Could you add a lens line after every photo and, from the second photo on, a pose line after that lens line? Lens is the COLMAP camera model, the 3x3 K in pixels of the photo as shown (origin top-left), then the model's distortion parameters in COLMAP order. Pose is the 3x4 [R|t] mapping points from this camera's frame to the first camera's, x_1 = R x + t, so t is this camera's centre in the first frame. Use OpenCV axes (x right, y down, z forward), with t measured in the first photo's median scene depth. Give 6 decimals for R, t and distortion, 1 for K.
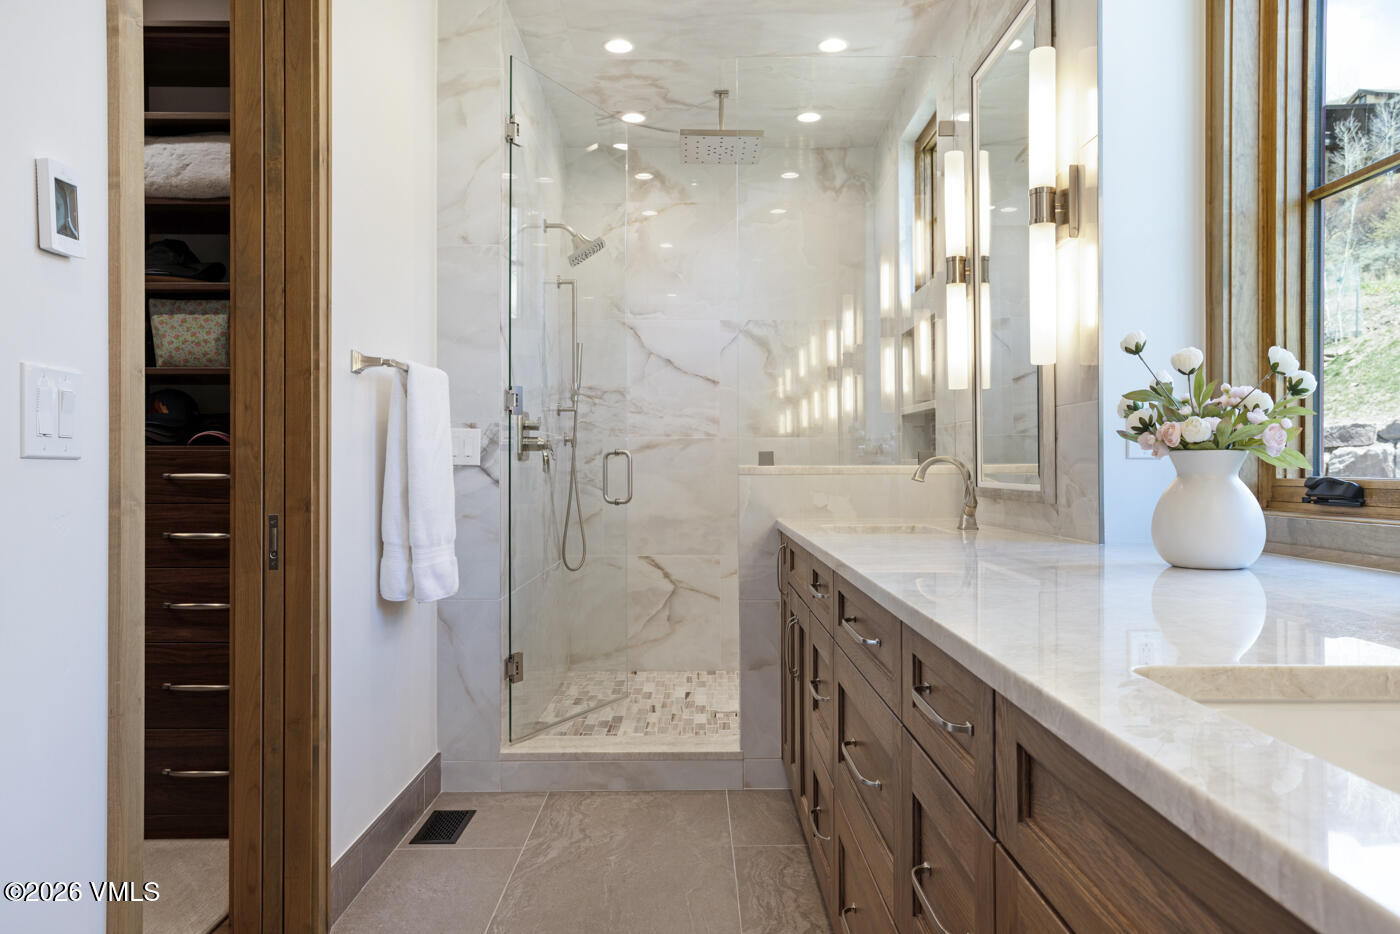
lens RADIAL K [[1035.4, 0, 698.7], [0, 1035.4, 464.0], [0, 0, 1]] dist [-0.002151, 0.006270]
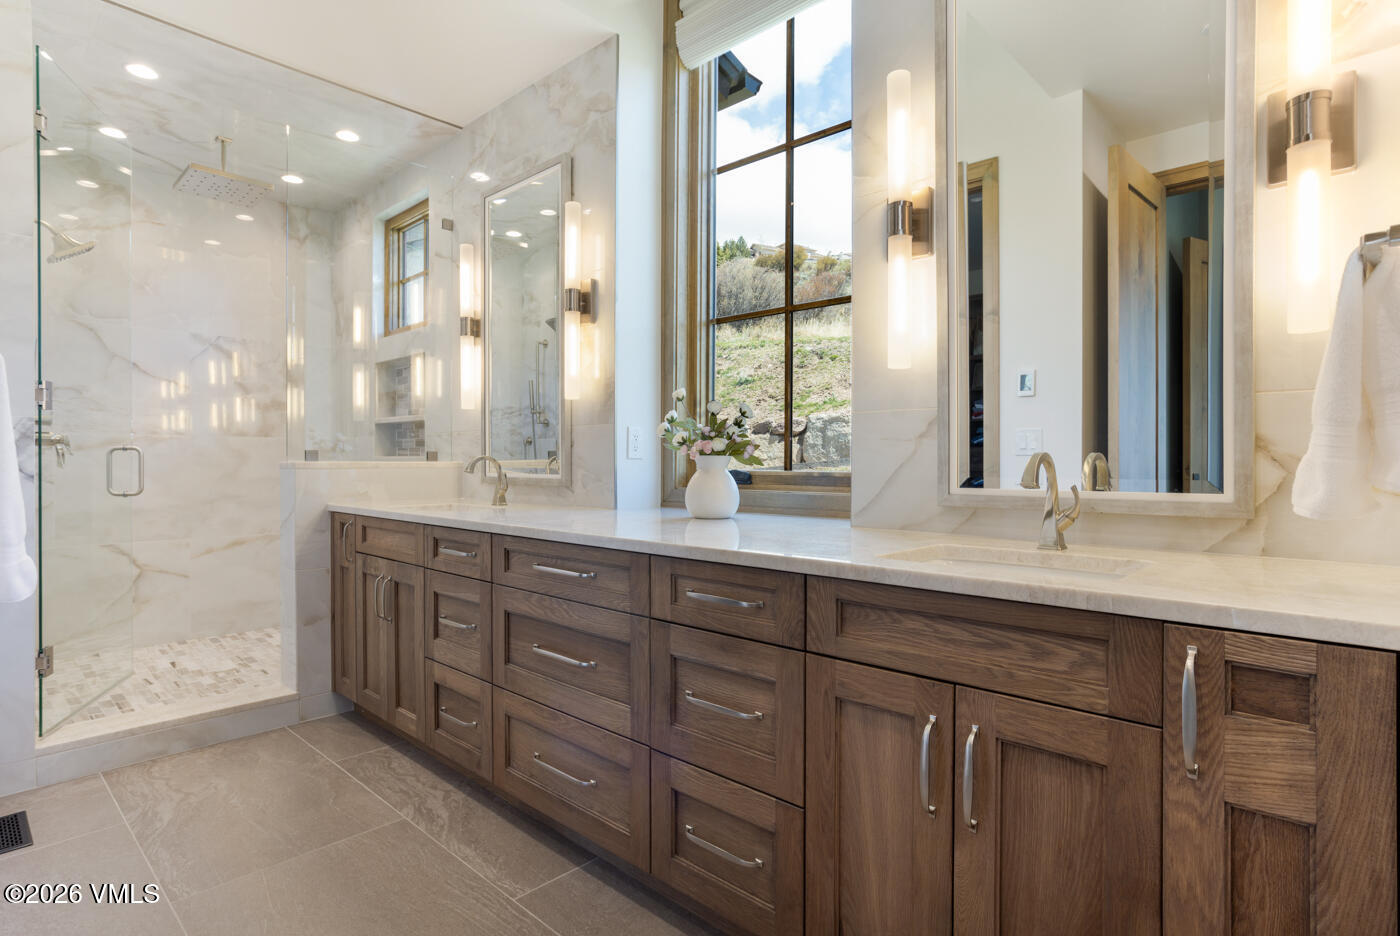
lens RADIAL K [[732.6, 0, 700.8], [0, 732.6, 468.9], [0, 0, 1]] dist [-0.000081, 0.003495]
pose [[0.688829, -0.004064, 0.724913, -0.256795], [-0.005728, 0.999923, 0.011049, -0.001716], [-0.724901, -0.011763, 0.688752, 0.051506]]
